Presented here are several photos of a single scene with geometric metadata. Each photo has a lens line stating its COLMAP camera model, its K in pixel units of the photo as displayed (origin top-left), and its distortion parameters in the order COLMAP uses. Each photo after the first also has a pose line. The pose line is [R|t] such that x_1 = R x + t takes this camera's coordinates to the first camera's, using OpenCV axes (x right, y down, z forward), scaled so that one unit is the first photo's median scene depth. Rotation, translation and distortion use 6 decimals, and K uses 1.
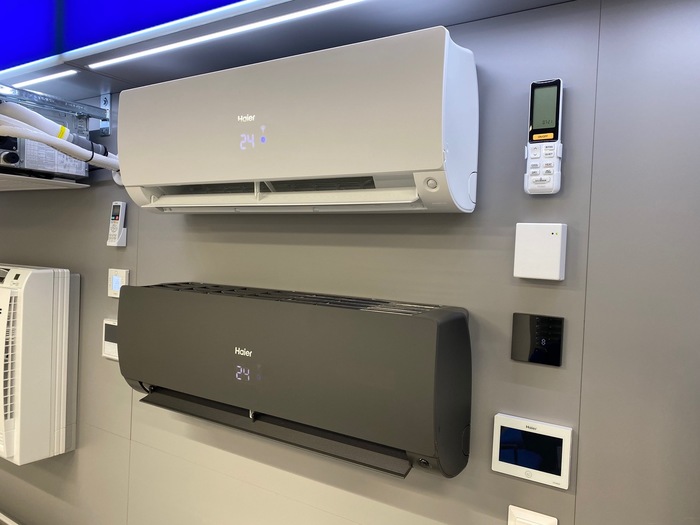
lens RADIAL K [[537.8, 0, 350.0], [0, 537.8, 262.5], [0, 0, 1]] dist [0.014520, -0.000107]
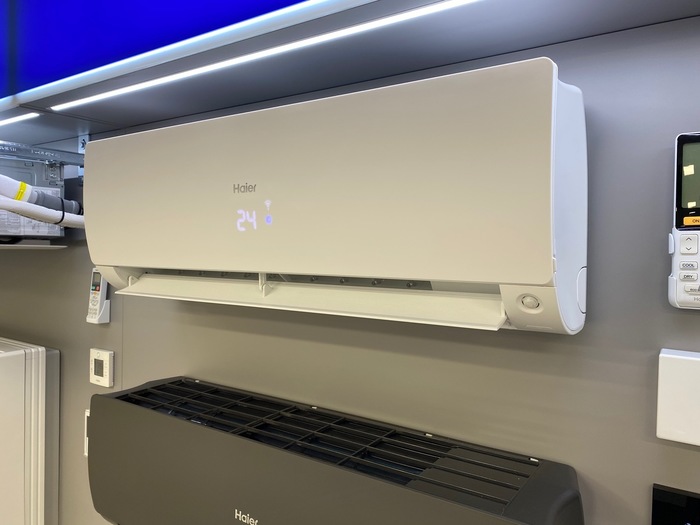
lens RADIAL K [[543.0, 0, 350.0], [0, 543.0, 262.5], [0, 0, 1]] dist [0.006821, 0.003422]
pose [[0.998949, -0.018611, -0.041892, -0.020614], [0.018388, 0.999815, -0.005711, -0.126337], [0.041991, 0.004935, 0.999106, 0.228235]]
